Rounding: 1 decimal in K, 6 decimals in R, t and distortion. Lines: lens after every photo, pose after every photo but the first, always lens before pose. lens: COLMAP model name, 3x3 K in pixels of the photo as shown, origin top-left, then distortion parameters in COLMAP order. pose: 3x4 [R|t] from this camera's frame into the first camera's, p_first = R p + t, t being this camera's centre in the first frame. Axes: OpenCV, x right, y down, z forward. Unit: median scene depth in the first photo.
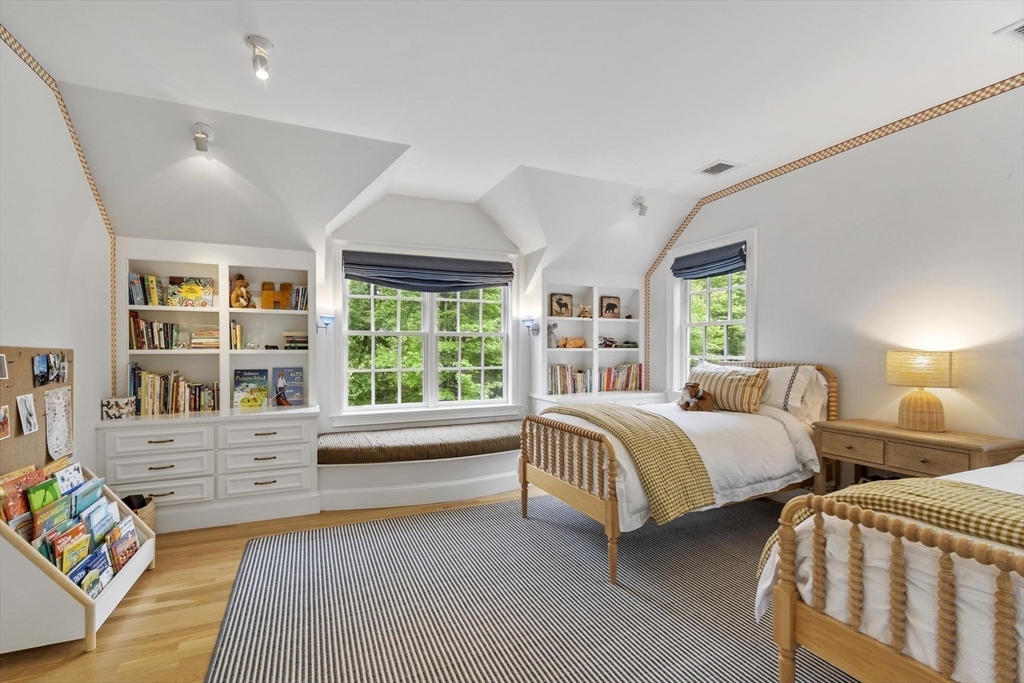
lens RADIAL K [[456.0, 0, 500.8], [0, 456.0, 349.4], [0, 0, 1]] dist [0.002107, -0.000104]
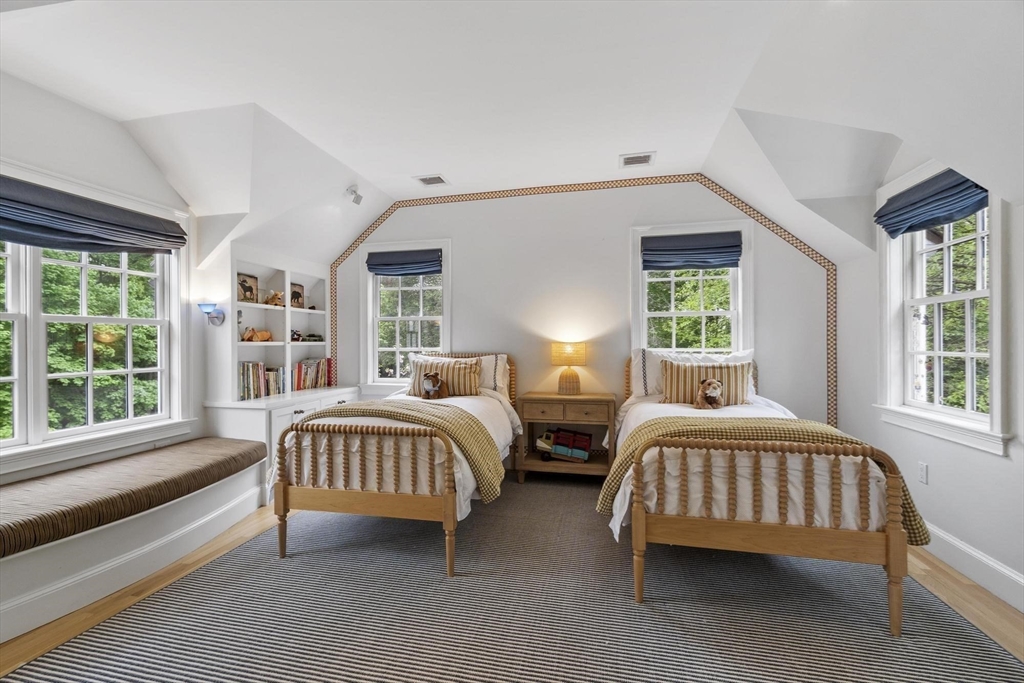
lens RADIAL K [[456.0, 0, 501.6], [0, 456.0, 337.9], [0, 0, 1]] dist [0.002107, -0.000104]
pose [[0.591771, 0.004857, 0.806092, -0.261331], [0.006632, 0.999919, -0.010894, 0.002236], [-0.806079, 0.011793, 0.591691, 0.167515]]
